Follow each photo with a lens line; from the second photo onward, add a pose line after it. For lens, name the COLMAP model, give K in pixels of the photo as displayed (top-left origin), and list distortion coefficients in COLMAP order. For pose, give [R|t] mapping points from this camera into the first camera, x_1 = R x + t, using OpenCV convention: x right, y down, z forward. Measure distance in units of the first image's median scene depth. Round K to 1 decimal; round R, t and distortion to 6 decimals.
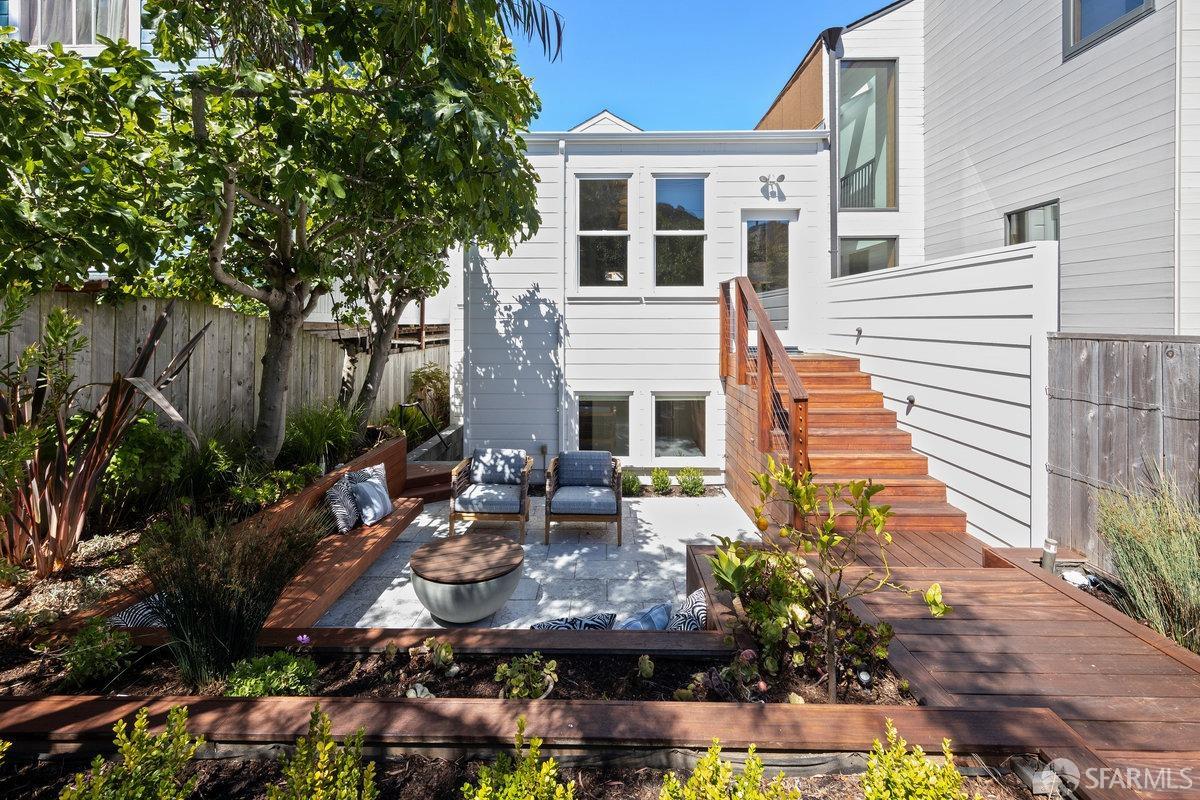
lens RADIAL K [[517.4, 0, 591.3], [0, 517.4, 321.7], [0, 0, 1]] dist [0.001093, 0.000140]
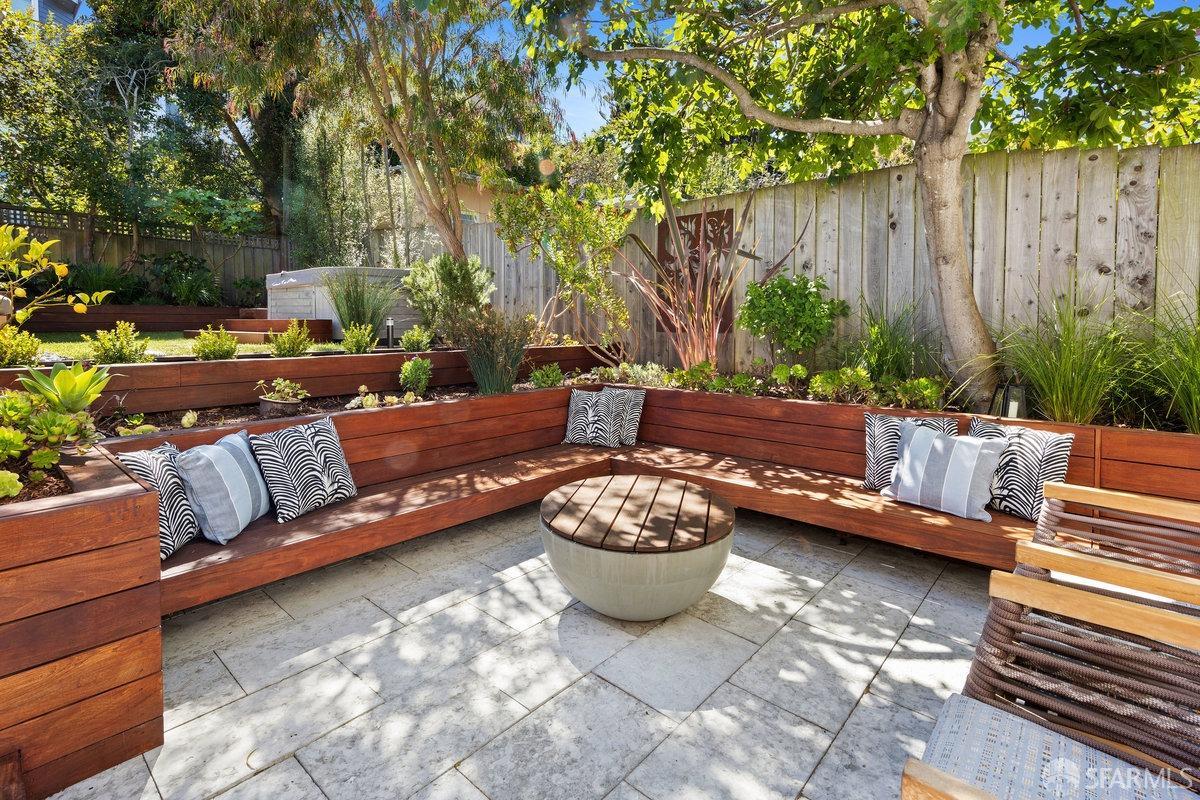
lens RADIAL K [[565.7, 0, 601.5], [0, 565.7, 342.1], [0, 0, 1]] dist [0.001168, -0.000206]
pose [[-0.645015, 0.022149, -0.763848, 0.182209], [0.000188, 0.999584, 0.028826, 0.179498], [0.764169, 0.018449, -0.644752, 0.964052]]
